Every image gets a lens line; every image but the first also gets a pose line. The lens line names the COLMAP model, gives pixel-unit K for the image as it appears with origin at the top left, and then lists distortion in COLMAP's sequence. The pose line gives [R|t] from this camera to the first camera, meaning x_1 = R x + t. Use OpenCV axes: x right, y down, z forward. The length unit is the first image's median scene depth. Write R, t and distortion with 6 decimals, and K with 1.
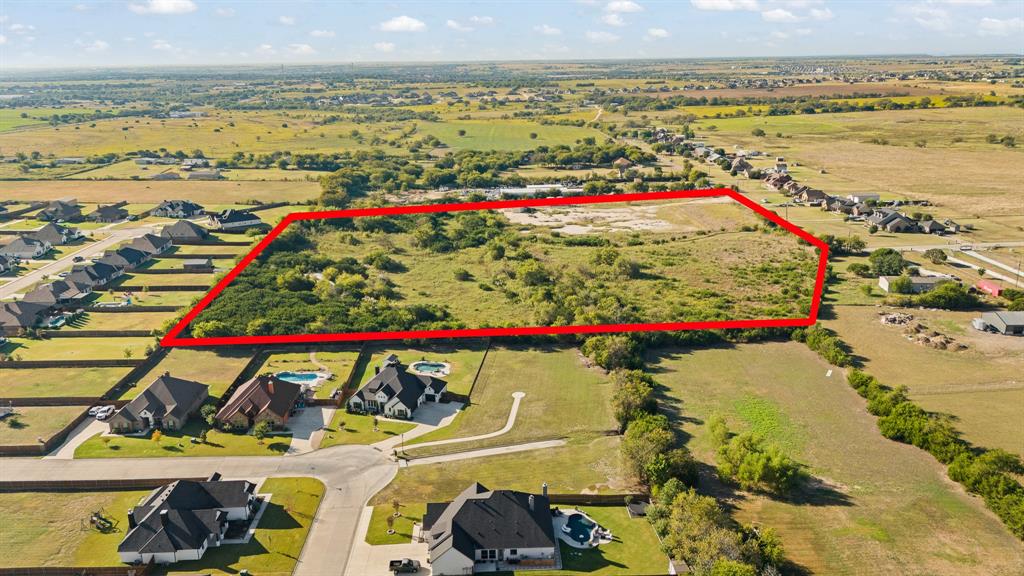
lens RADIAL K [[751.0, 0, 512.0], [0, 751.0, 288.0], [0, 0, 1]] dist [0.082473, -0.086885]
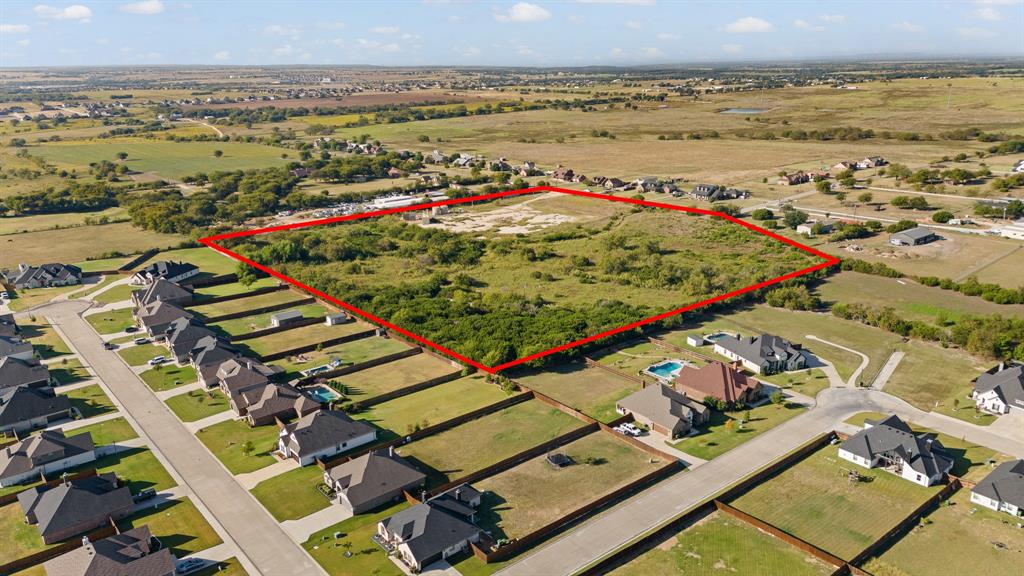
lens RADIAL K [[751.0, 0, 512.0], [0, 751.0, 288.0], [0, 0, 1]] dist [0.082473, -0.086885]
pose [[0.784600, -0.175426, 0.594667, -0.859810], [0.181570, 0.982098, 0.050156, -0.073765], [-0.592820, 0.068622, 0.802406, 0.185334]]
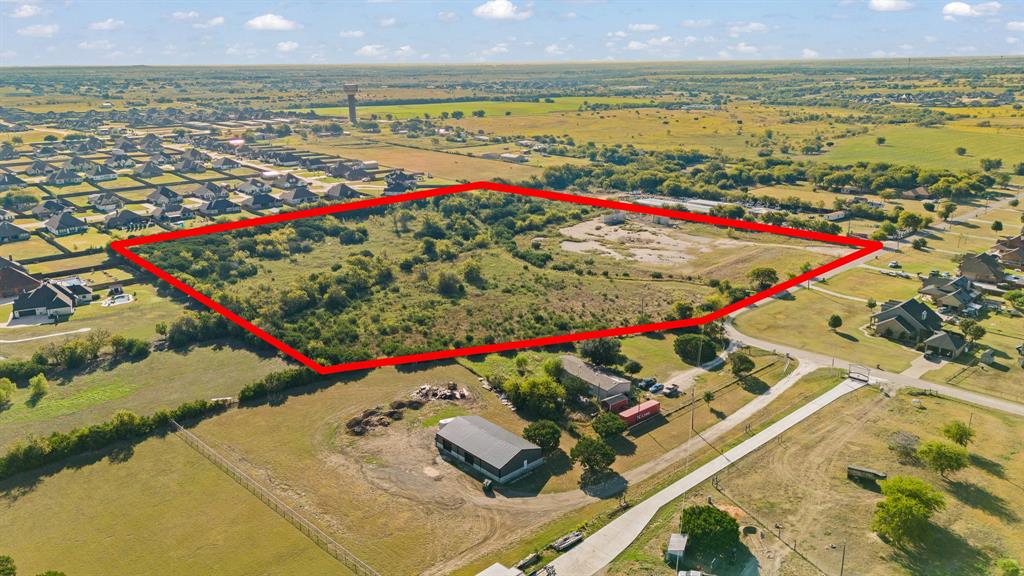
lens RADIAL K [[751.0, 0, 512.0], [0, 751.0, 288.0], [0, 0, 1]] dist [0.082473, -0.086885]
pose [[0.668826, 0.215147, -0.711606, 0.994443], [-0.215150, 0.972263, 0.091738, -0.138526], [0.711605, 0.091746, 0.696564, 0.463468]]
